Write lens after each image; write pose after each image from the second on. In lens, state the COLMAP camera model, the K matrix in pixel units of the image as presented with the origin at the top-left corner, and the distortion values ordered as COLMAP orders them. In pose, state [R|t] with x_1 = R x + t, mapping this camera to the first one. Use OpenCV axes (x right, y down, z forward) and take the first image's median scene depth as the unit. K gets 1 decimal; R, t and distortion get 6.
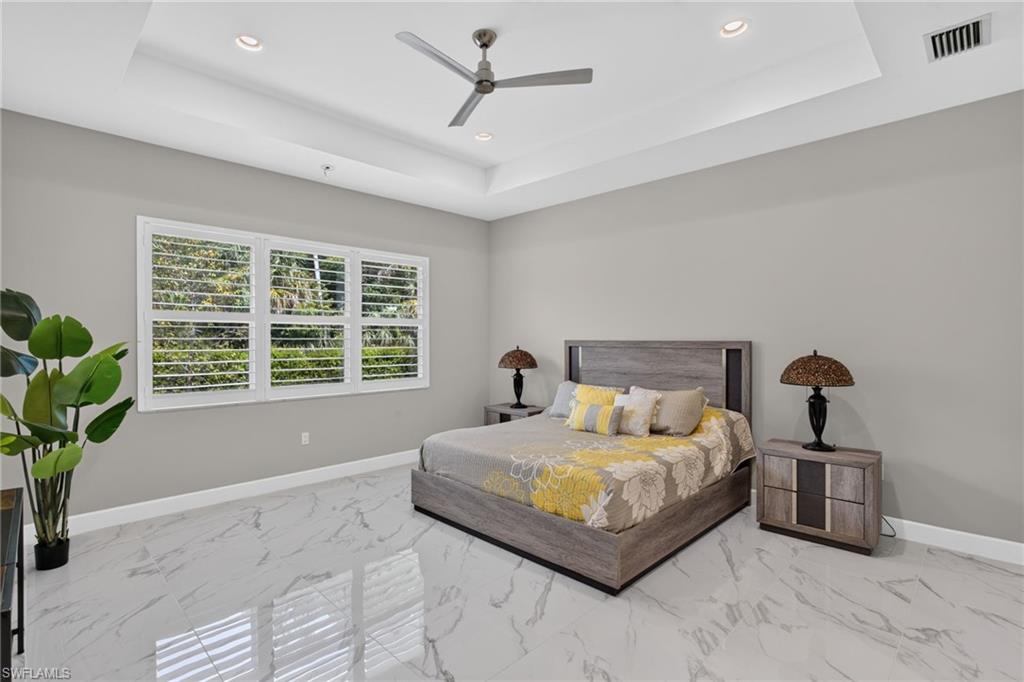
lens RADIAL K [[481.6, 0, 504.8], [0, 481.6, 339.7], [0, 0, 1]] dist [-0.006674, 0.000861]
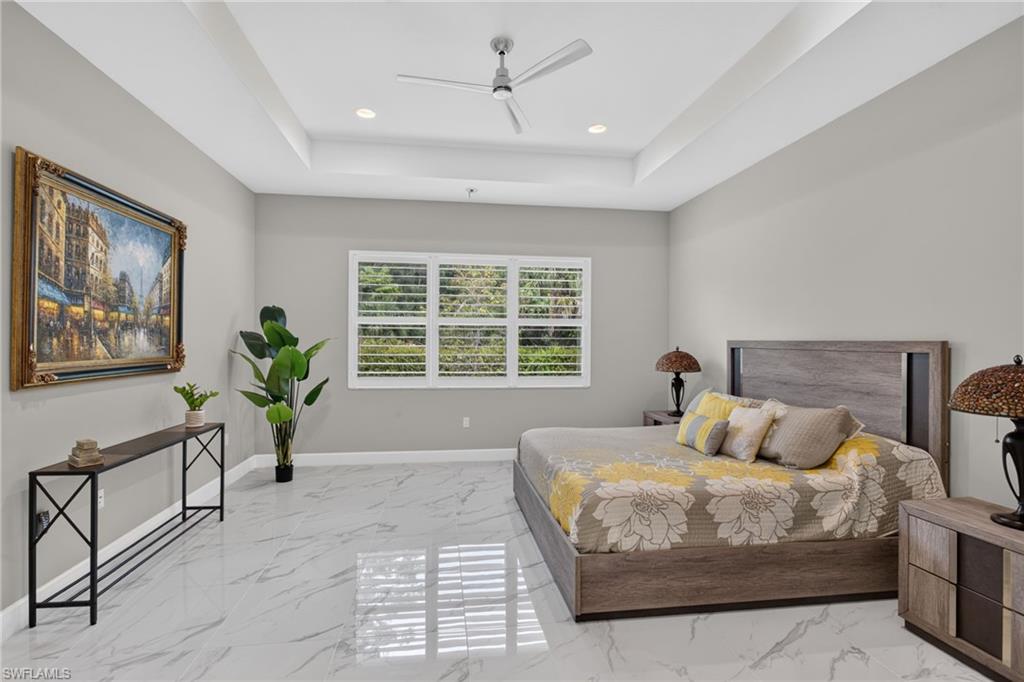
lens RADIAL K [[481.6, 0, 507.1], [0, 481.6, 339.3], [0, 0, 1]] dist [-0.006674, 0.000861]
pose [[0.796827, 0.003124, -0.604199, 0.435966], [-0.007730, 0.999958, -0.005025, 0.008231], [0.604158, 0.008674, 0.796818, 0.135372]]
